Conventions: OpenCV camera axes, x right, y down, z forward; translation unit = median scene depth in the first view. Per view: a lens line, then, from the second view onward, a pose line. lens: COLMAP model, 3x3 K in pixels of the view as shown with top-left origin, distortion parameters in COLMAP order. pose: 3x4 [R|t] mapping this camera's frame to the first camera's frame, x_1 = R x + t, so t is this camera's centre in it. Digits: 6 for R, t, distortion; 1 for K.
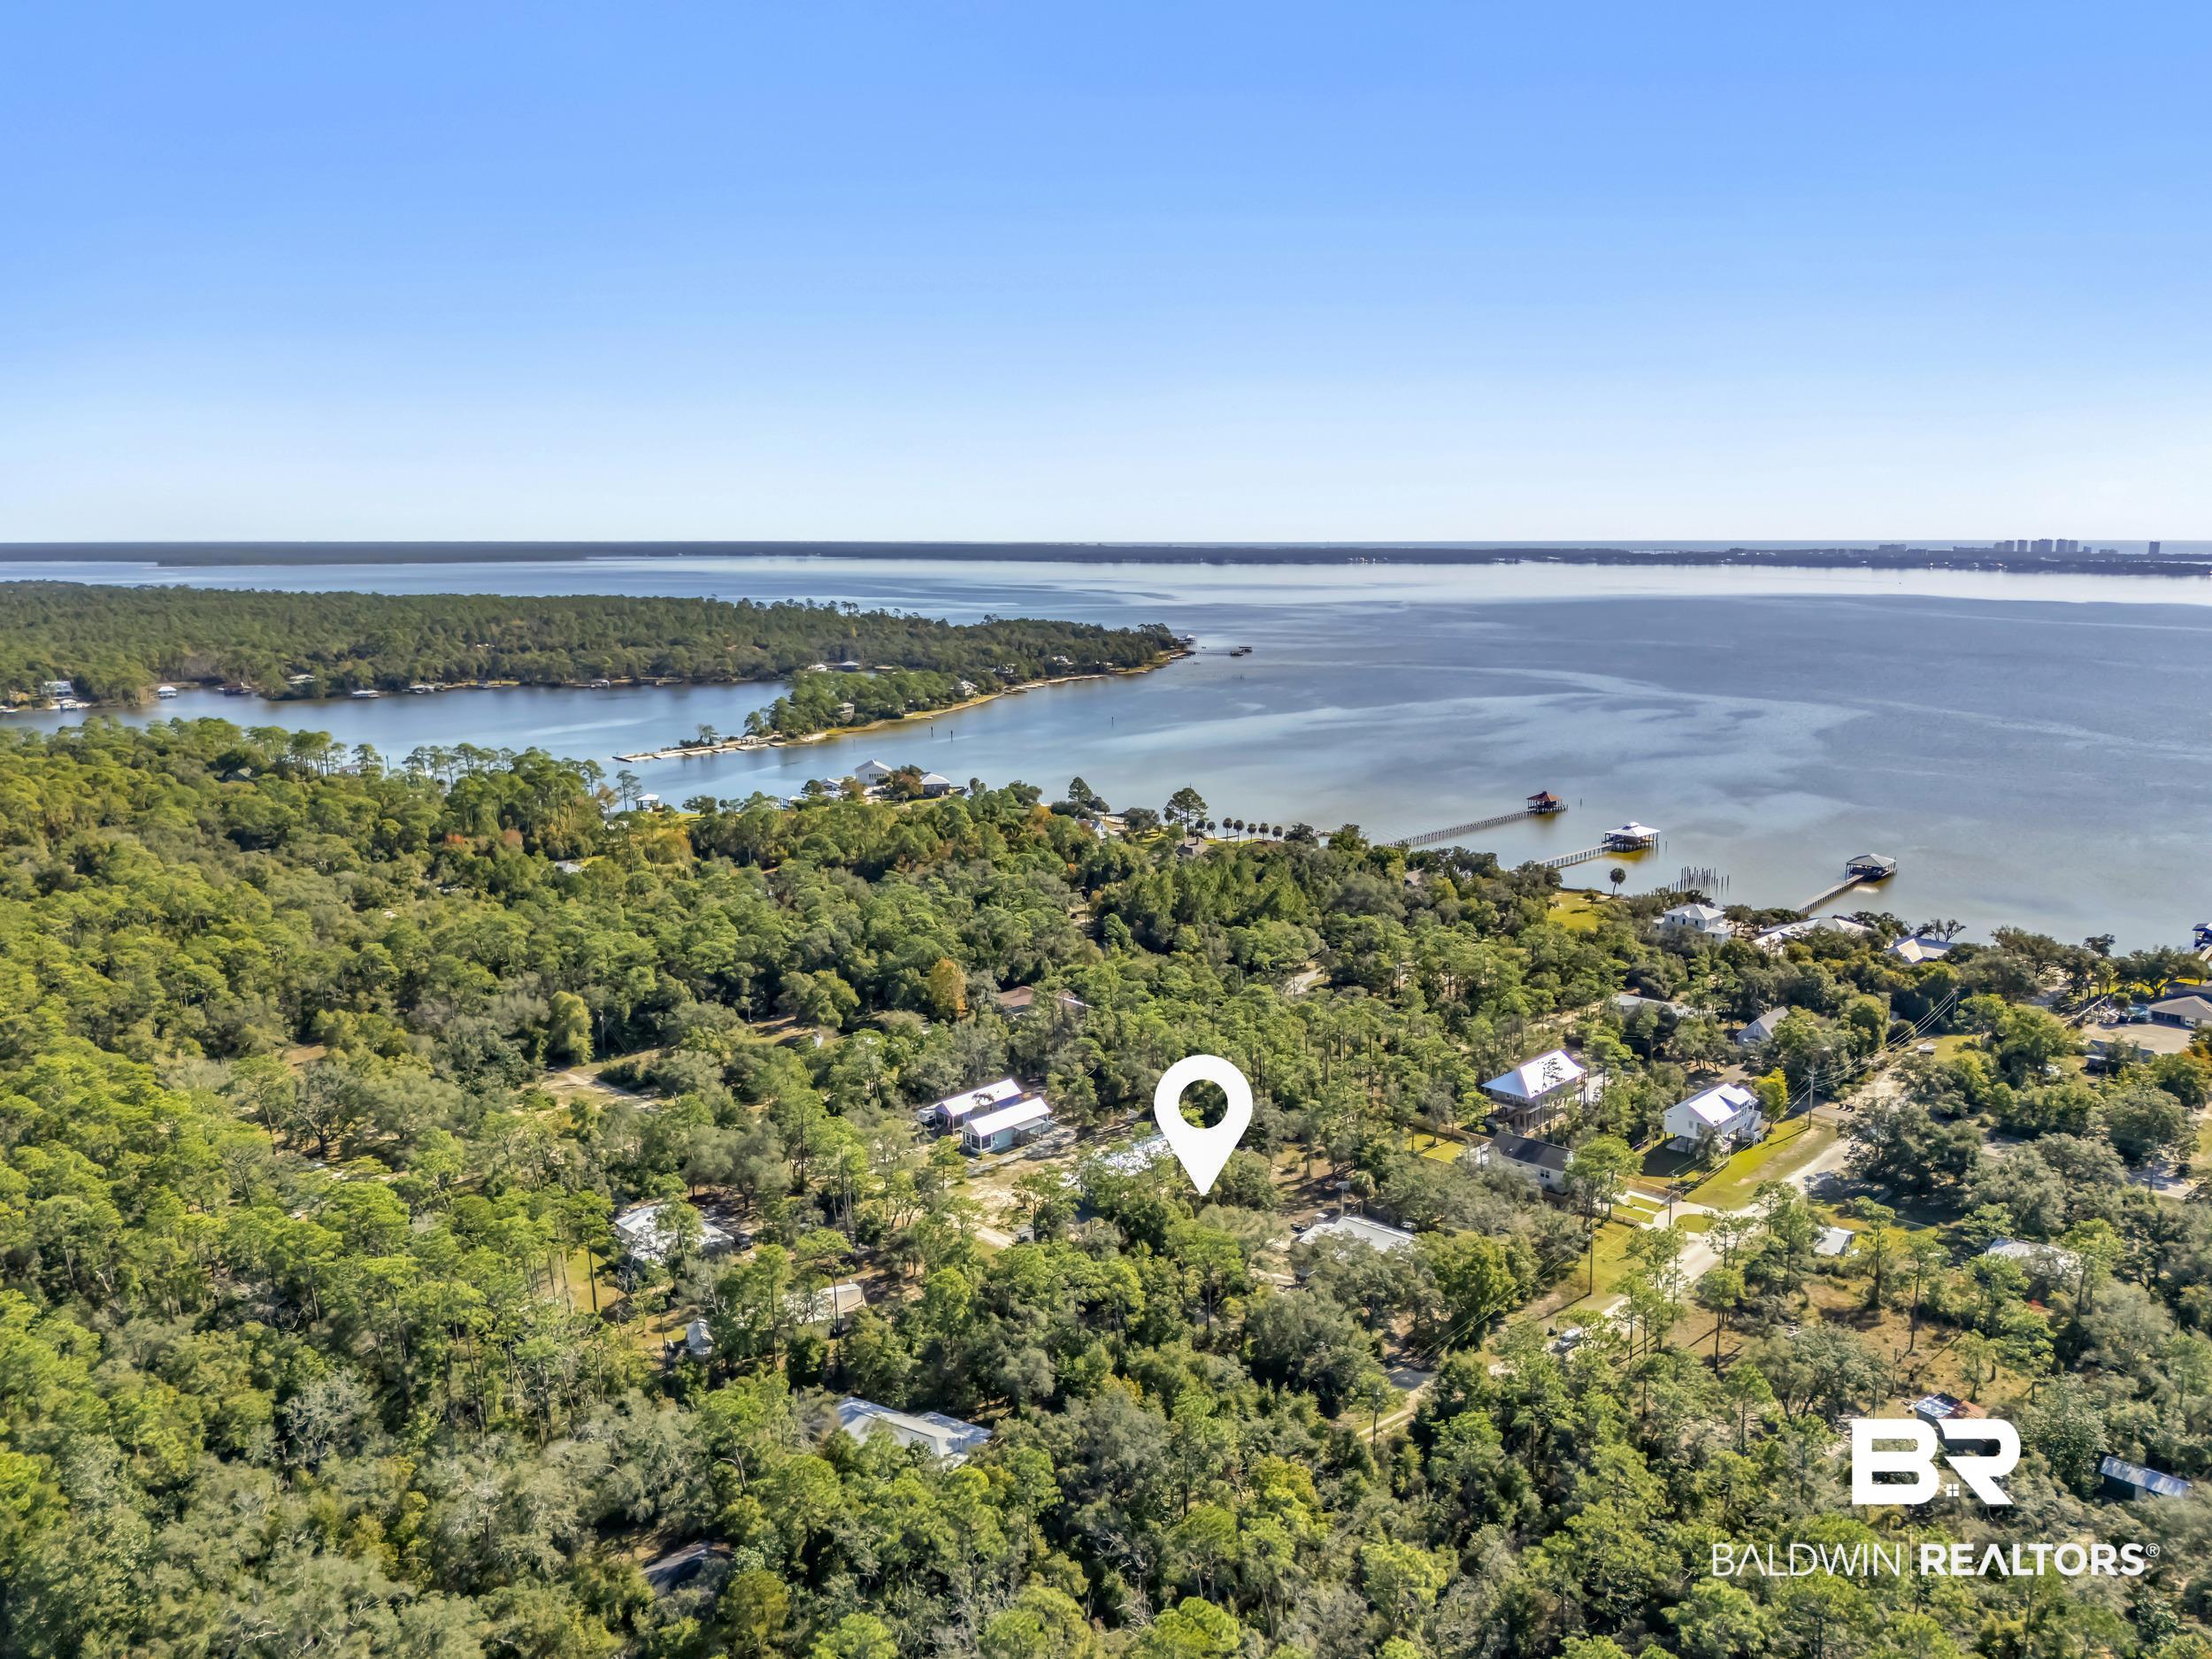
lens RADIAL K [[1645.0, 0, 1106.0], [0, 1645.0, 829.5], [0, 0, 1]] dist [0.087745, -0.082896]
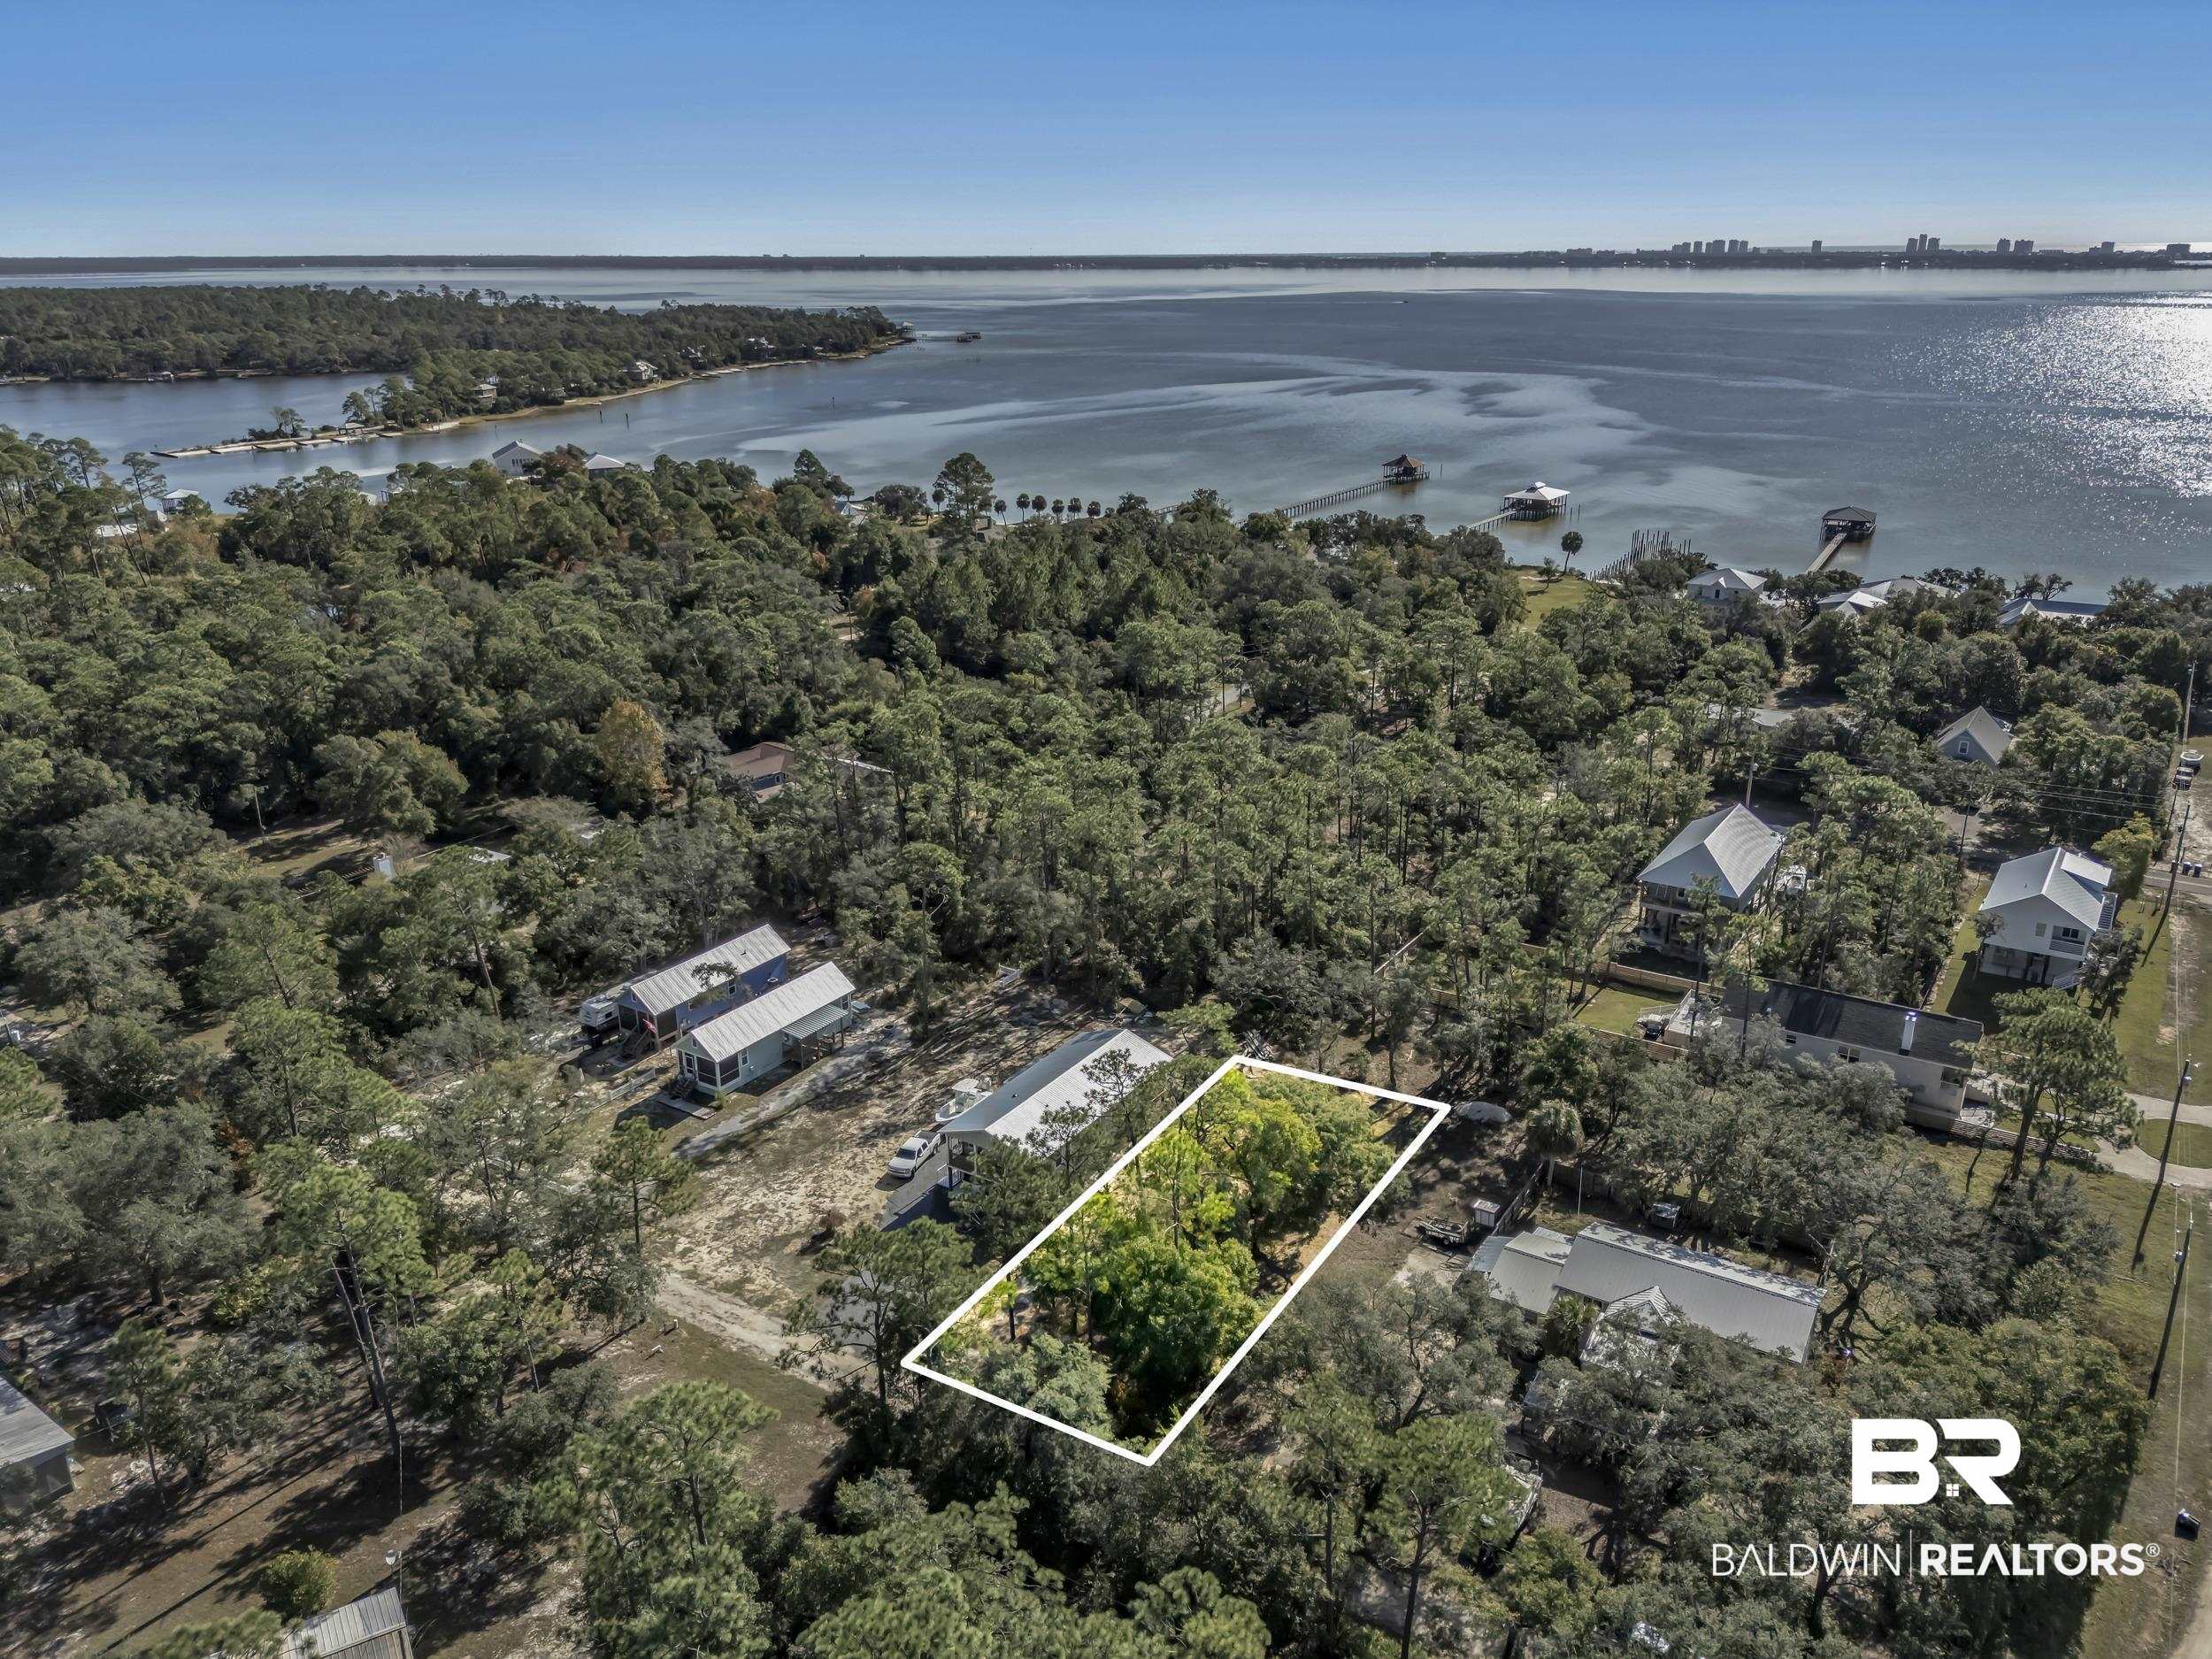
lens RADIAL K [[1645.0, 0, 1106.0], [0, 1645.0, 829.5], [0, 0, 1]] dist [0.087745, -0.082896]
pose [[0.984360, -0.059952, 0.165655, -0.029586], [0.032835, 0.986272, 0.161829, 0.033264], [-0.173083, -0.153859, 0.972815, 0.384612]]
